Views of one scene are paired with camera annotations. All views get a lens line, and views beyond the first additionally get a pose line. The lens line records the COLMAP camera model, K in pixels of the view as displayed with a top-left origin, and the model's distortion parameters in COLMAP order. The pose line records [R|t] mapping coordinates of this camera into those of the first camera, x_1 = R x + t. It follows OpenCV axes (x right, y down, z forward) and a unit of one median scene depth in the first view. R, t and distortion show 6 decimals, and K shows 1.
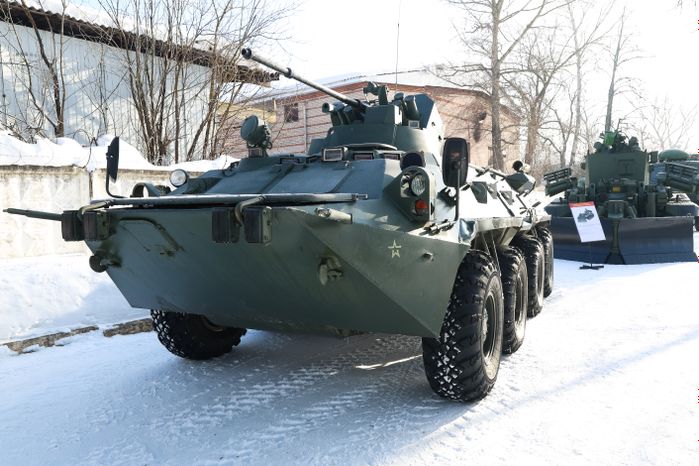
lens RADIAL K [[476.7, 0, 371.3], [0, 476.7, 239.4], [0, 0, 1]] dist [-0.022724, 0.000313]
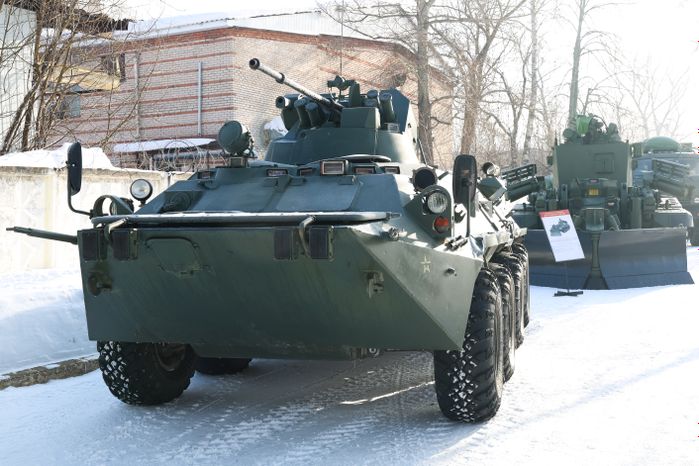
lens RADIAL K [[767.6, 0, 351.2], [0, 767.6, 232.5], [0, 0, 1]] dist [-0.023434, 0.000000]
pose [[0.983455, -0.006107, 0.181049, -0.234964], [0.013658, 0.999087, -0.040487, 0.009182], [-0.180636, 0.042290, 0.982640, -0.363150]]
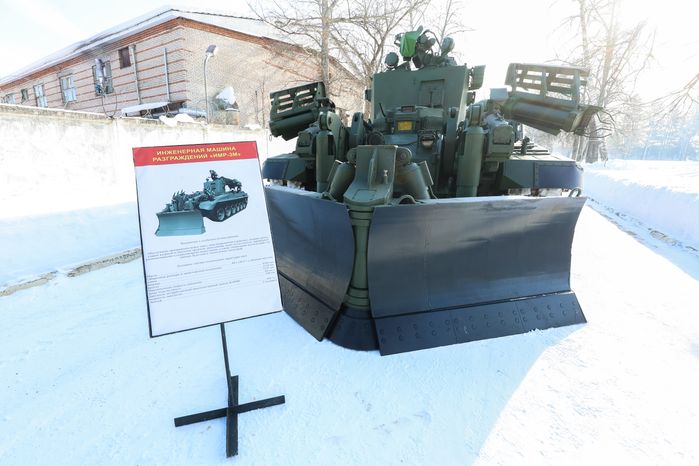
lens RADIAL K [[289.6, 0, 322.5], [0, 289.6, 225.2], [0, 0, 1]] dist [-0.012240, -0.000071]
pose [[0.994558, -0.004025, 0.104109, 1.024002], [-0.012948, 0.986733, 0.161836, -0.130035], [-0.103379, -0.162303, 0.981311, 1.774874]]
